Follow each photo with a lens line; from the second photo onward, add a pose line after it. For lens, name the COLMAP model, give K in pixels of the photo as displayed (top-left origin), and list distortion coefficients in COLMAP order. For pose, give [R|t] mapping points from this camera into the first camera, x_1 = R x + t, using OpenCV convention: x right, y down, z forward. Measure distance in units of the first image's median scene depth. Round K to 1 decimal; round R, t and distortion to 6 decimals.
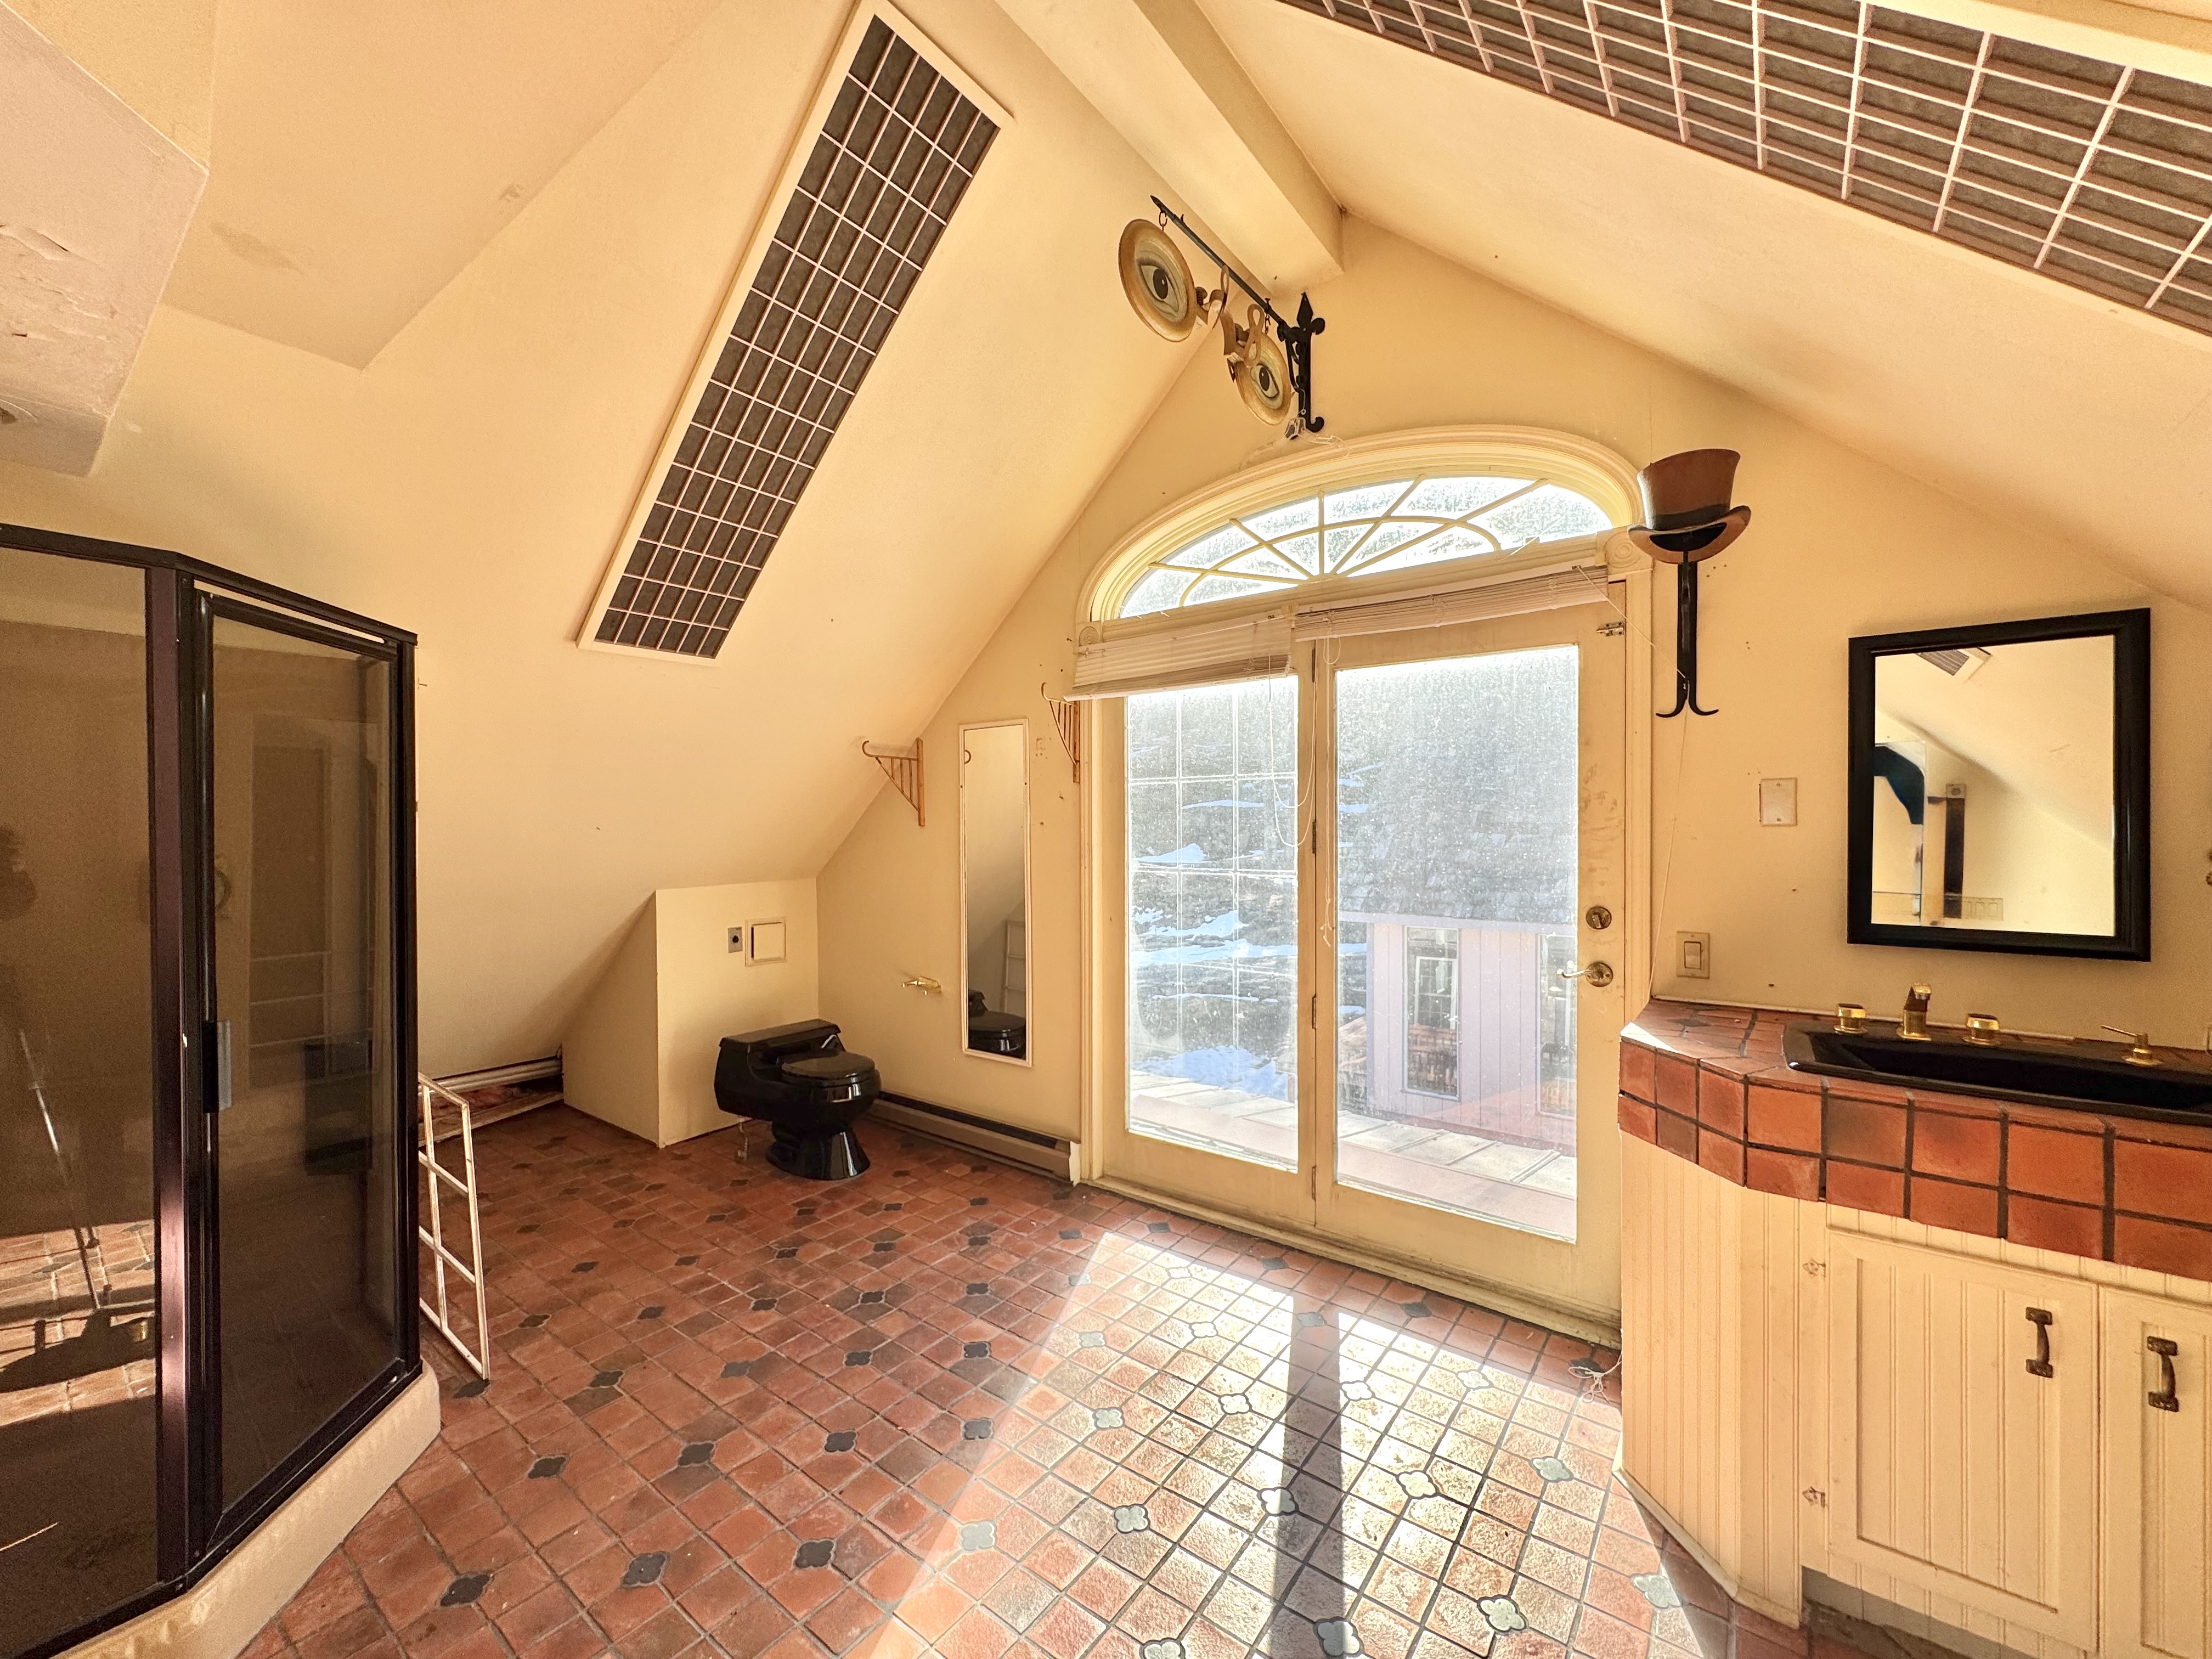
lens RADIAL K [[883.3, 0, 1106.0], [0, 883.3, 829.5], [0, 0, 1]] dist [0.000451, 0.000219]
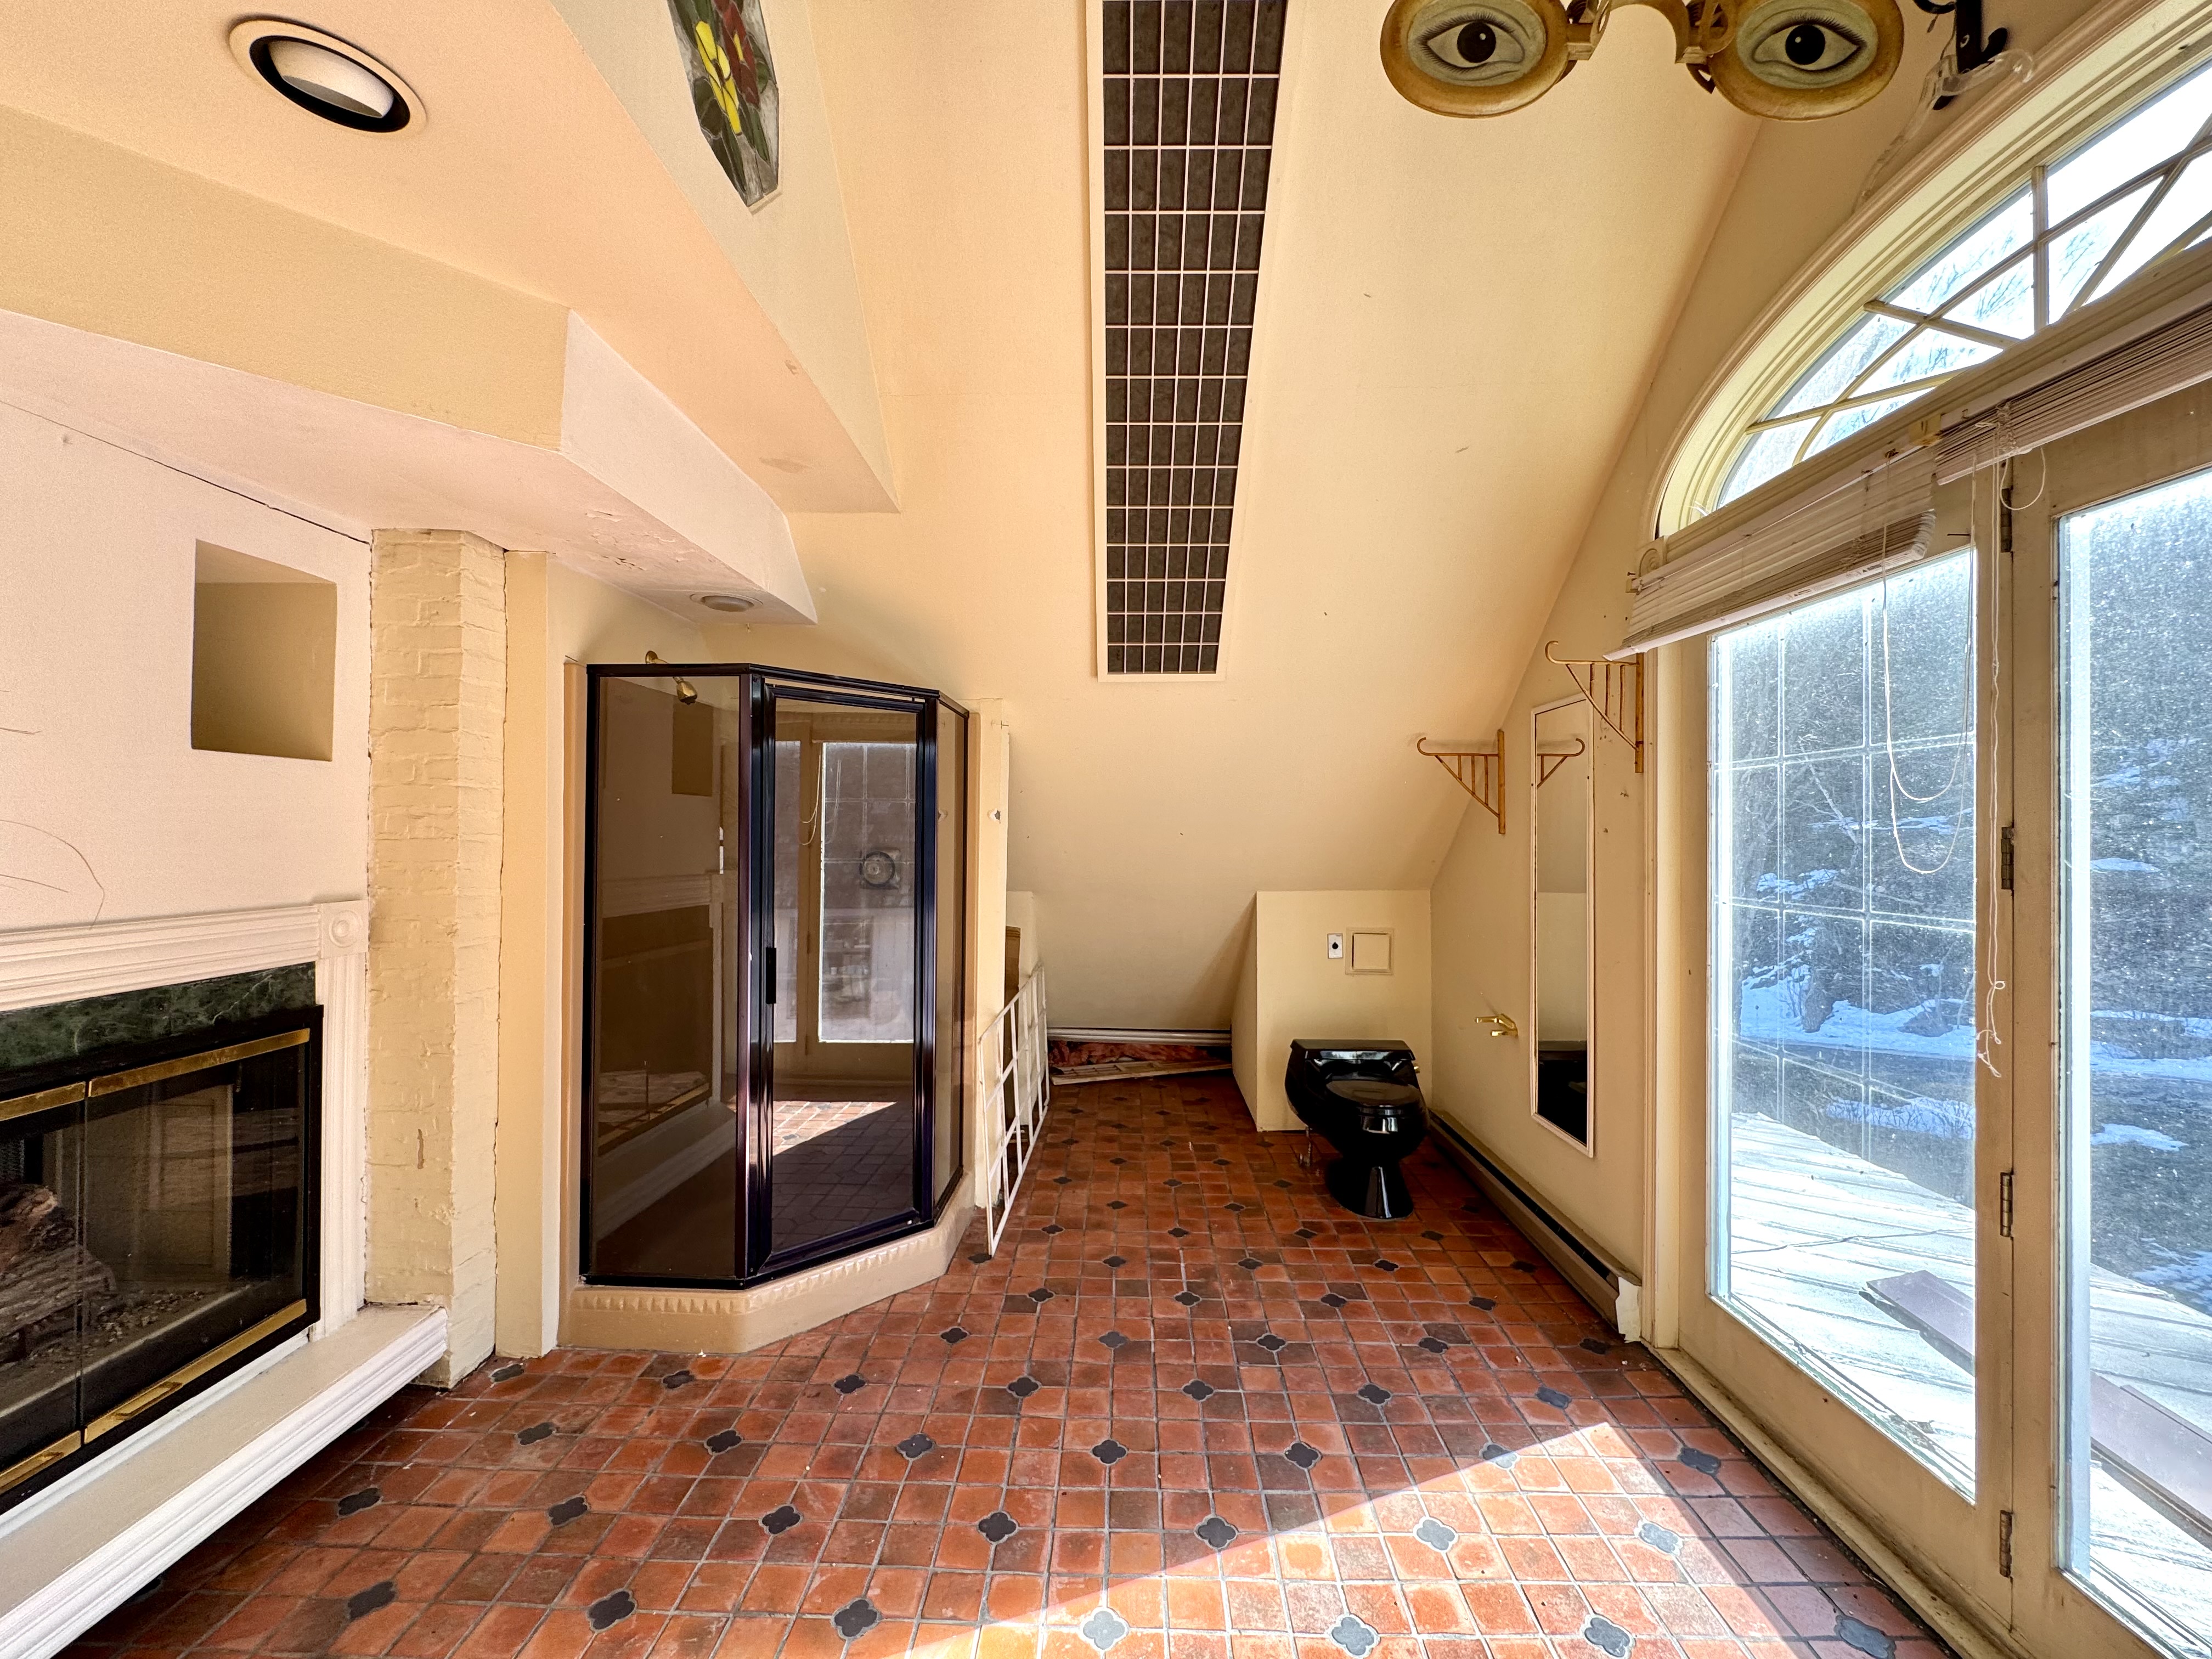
lens RADIAL K [[881.4, 0, 1106.0], [0, 881.4, 829.5], [0, 0, 1]] dist [-0.002846, 0.000414]
pose [[0.583128, 0.001257, -0.812379, 0.336933], [-0.011230, 0.999916, -0.006514, 0.001964], [0.812303, 0.012922, 0.583093, 0.280629]]
